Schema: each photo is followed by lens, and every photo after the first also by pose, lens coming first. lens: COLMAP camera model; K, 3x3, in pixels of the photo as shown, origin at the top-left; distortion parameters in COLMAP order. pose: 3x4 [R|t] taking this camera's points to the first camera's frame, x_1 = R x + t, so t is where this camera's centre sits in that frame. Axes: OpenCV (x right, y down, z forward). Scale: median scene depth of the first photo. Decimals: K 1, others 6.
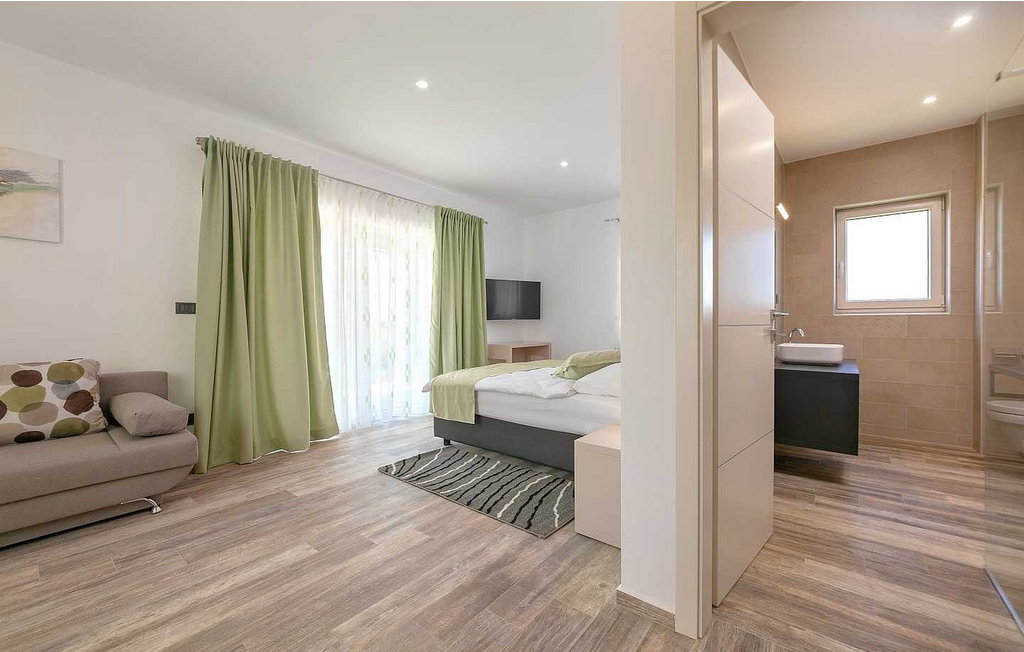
lens RADIAL K [[420.6, 0, 490.5], [0, 420.6, 332.1], [0, 0, 1]] dist [-0.003691, -0.000341]
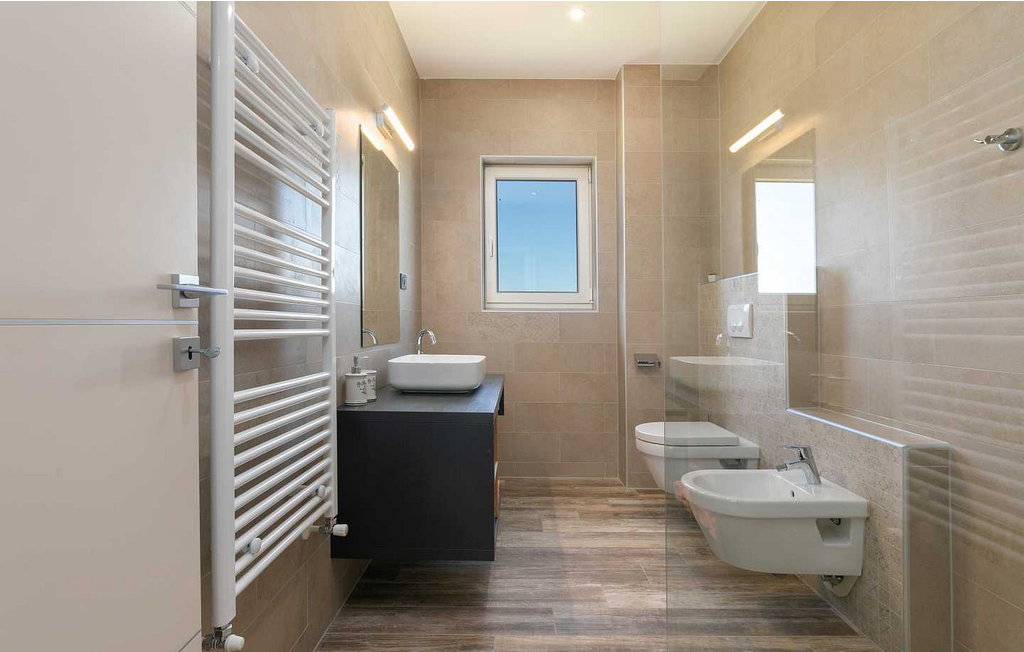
lens RADIAL K [[538.2, 0, 512.0], [0, 538.2, 326.0], [0, 0, 1]] dist [-0.000116, -0.000008]
pose [[0.772898, 0.001495, 0.634529, 0.361633], [0.011954, 0.999785, -0.016916, -0.001110], [-0.634418, 0.020660, 0.772714, 0.350137]]
